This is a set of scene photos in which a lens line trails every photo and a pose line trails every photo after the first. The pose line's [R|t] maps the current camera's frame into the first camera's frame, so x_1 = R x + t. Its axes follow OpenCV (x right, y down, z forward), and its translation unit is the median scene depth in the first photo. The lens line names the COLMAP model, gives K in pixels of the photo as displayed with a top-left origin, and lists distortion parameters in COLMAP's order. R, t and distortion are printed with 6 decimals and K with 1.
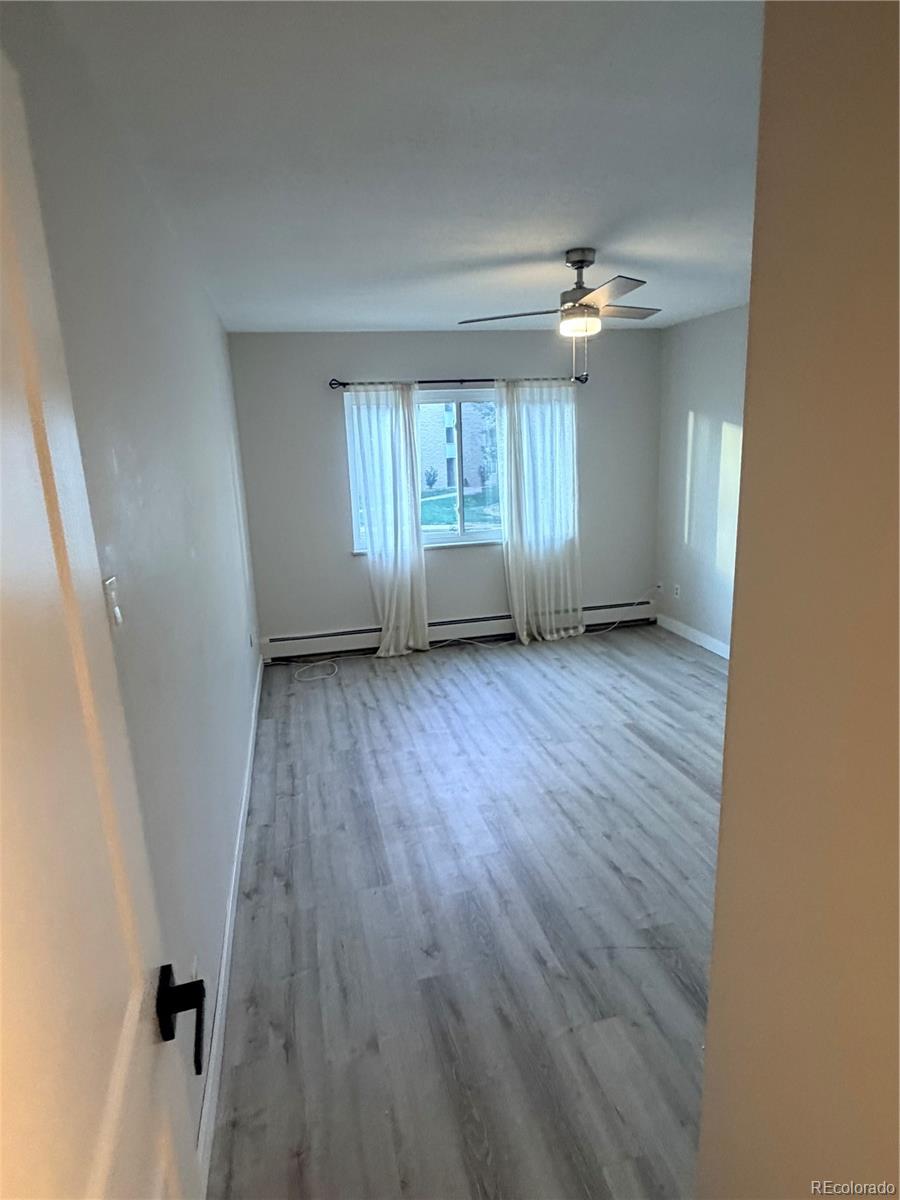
lens RADIAL K [[721.2, 0, 448.7], [0, 721.2, 640.3], [0, 0, 1]] dist [0.056068, -0.000227]
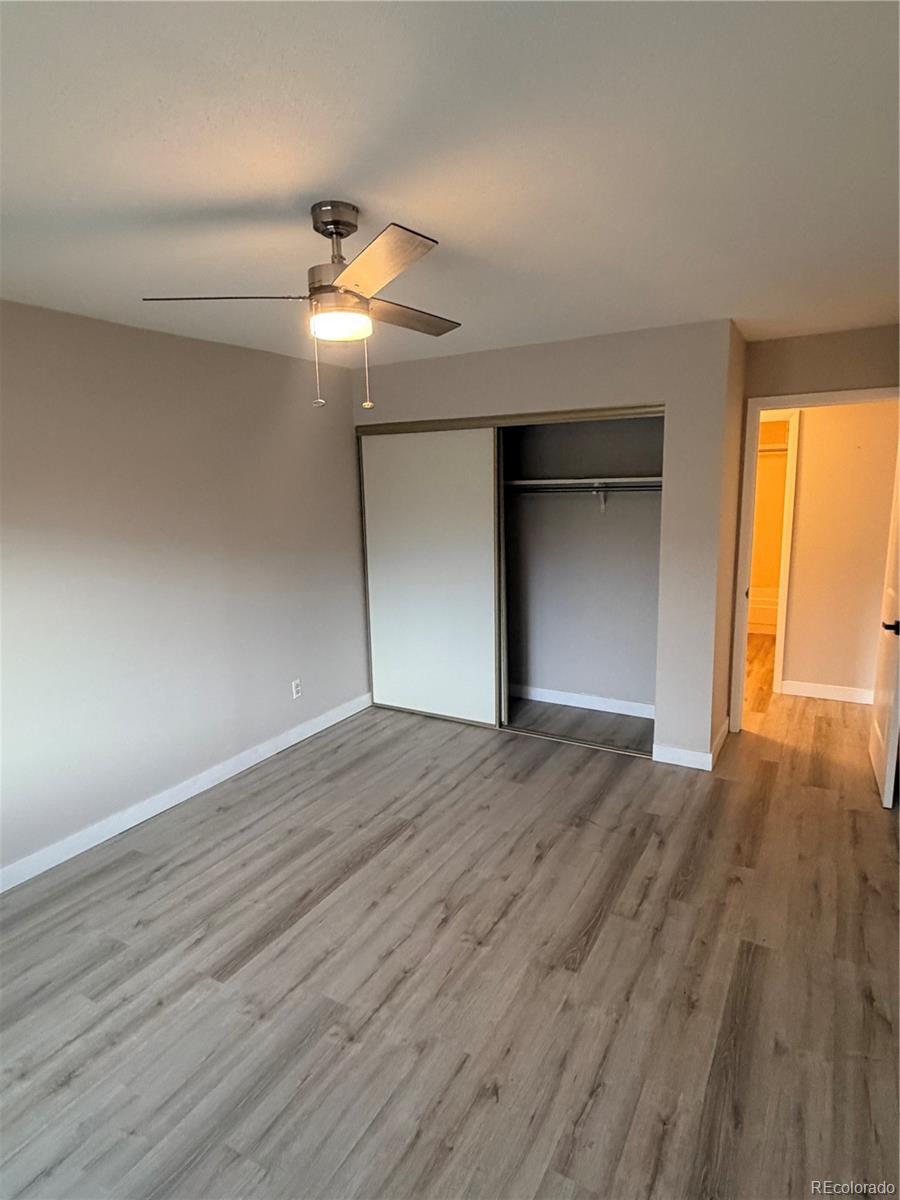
lens RADIAL K [[674.3, 0, 450.0], [0, 674.3, 600.0], [0, 0, 1]] dist [0.003160, -0.001381]
pose [[-0.734667, -0.062318, 0.675559, -0.300877], [0.235536, 0.910405, 0.340126, -0.376518], [-0.636229, 0.408998, -0.654167, 1.349131]]
